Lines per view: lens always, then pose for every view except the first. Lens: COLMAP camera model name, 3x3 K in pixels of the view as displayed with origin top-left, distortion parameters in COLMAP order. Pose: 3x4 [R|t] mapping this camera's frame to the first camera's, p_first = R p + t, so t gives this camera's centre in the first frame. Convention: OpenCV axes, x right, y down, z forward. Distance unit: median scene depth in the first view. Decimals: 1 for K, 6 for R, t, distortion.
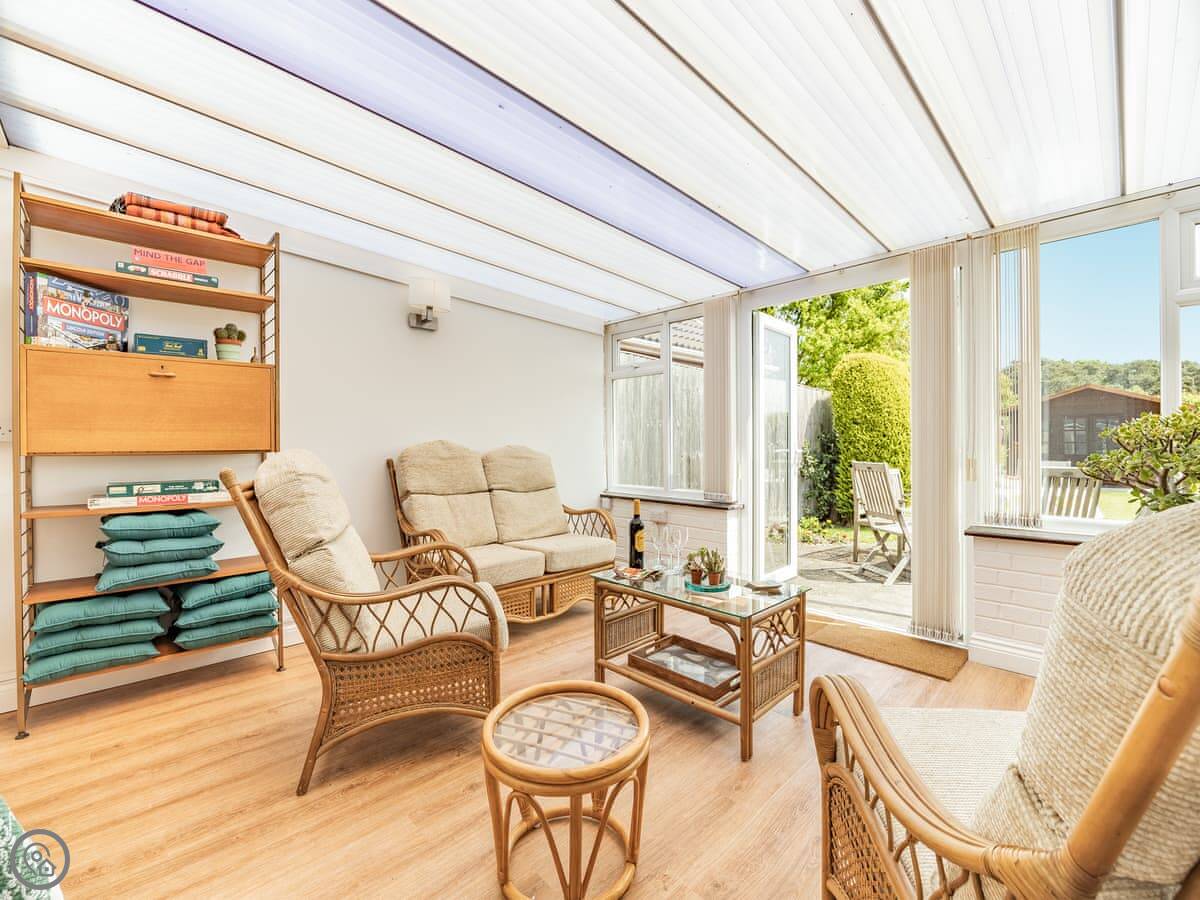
lens RADIAL K [[538.8, 0, 600.0], [0, 538.8, 450.0], [0, 0, 1]] dist [-0.015579, 0.000108]
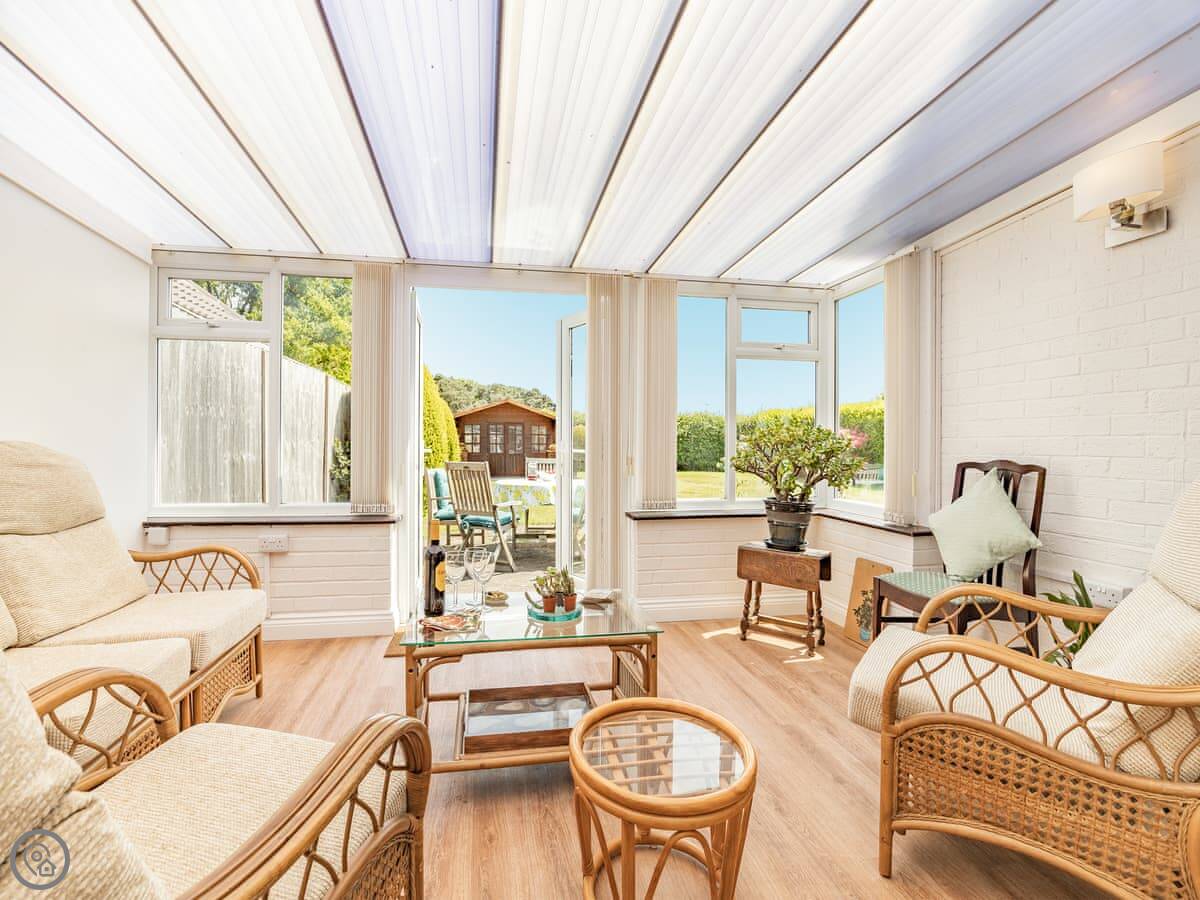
lens RADIAL K [[538.8, 0, 600.0], [0, 538.8, 450.0], [0, 0, 1]] dist [-0.015579, 0.000108]
pose [[0.542385, -0.001623, 0.840128, -0.277011], [-0.000187, 0.999998, 0.002053, -0.001889], [-0.840130, -0.001271, 0.542384, 0.287875]]
